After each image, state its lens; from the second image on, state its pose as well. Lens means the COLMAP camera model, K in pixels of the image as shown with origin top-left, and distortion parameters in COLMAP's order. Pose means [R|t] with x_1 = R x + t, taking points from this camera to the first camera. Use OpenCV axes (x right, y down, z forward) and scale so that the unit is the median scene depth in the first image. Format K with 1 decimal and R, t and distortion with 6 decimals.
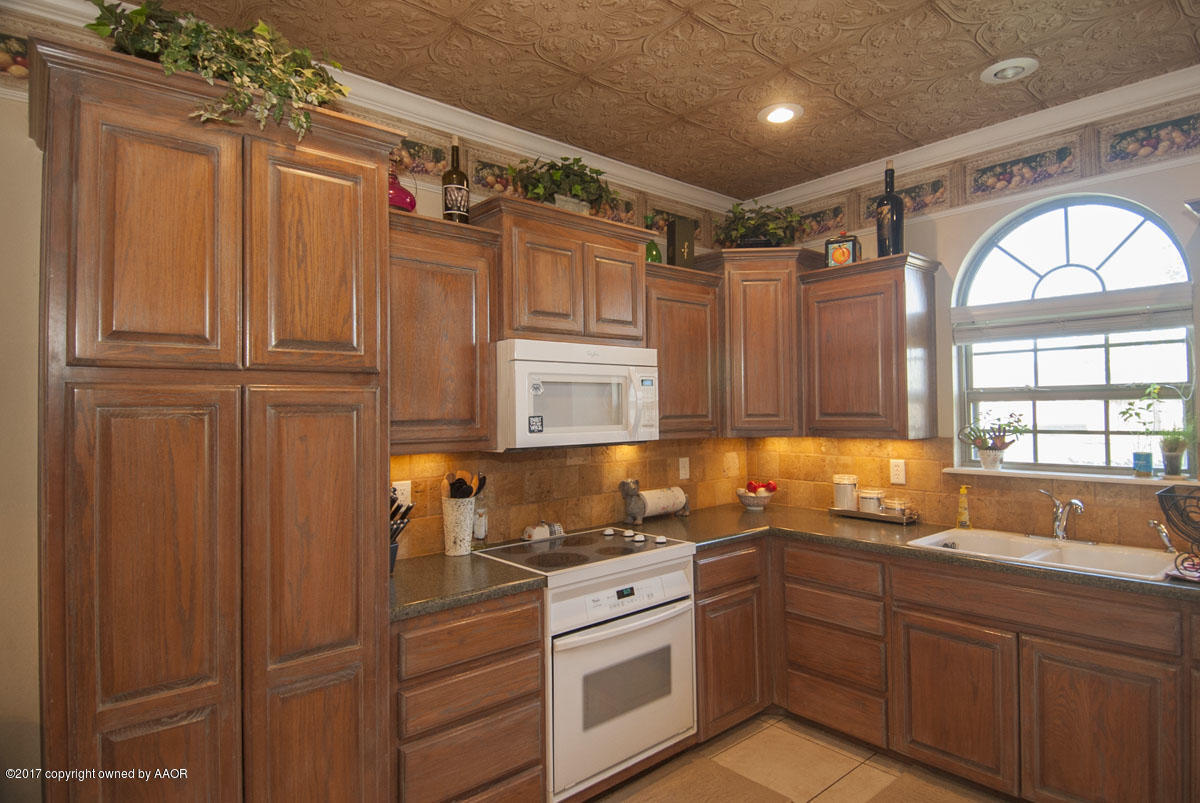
lens RADIAL K [[649.0, 0, 605.4], [0, 649.0, 396.2], [0, 0, 1]] dist [0.011267, -0.023795]
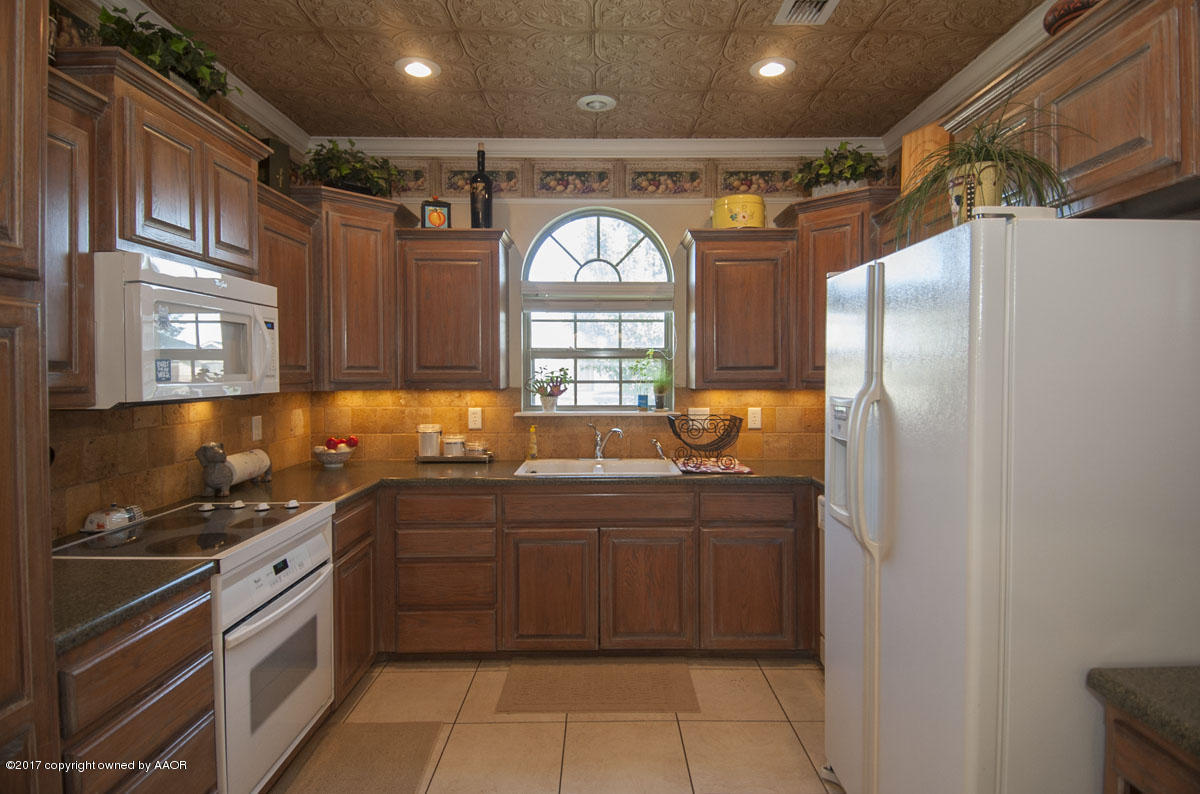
lens RADIAL K [[648.5, 0, 607.8], [0, 648.5, 387.4], [0, 0, 1]] dist [0.011562, -0.016261]
pose [[0.639193, -0.007447, 0.769010, -0.317845], [-0.023980, 0.999274, 0.029609, 0.025189], [-0.768673, -0.037367, 0.638550, 0.105186]]
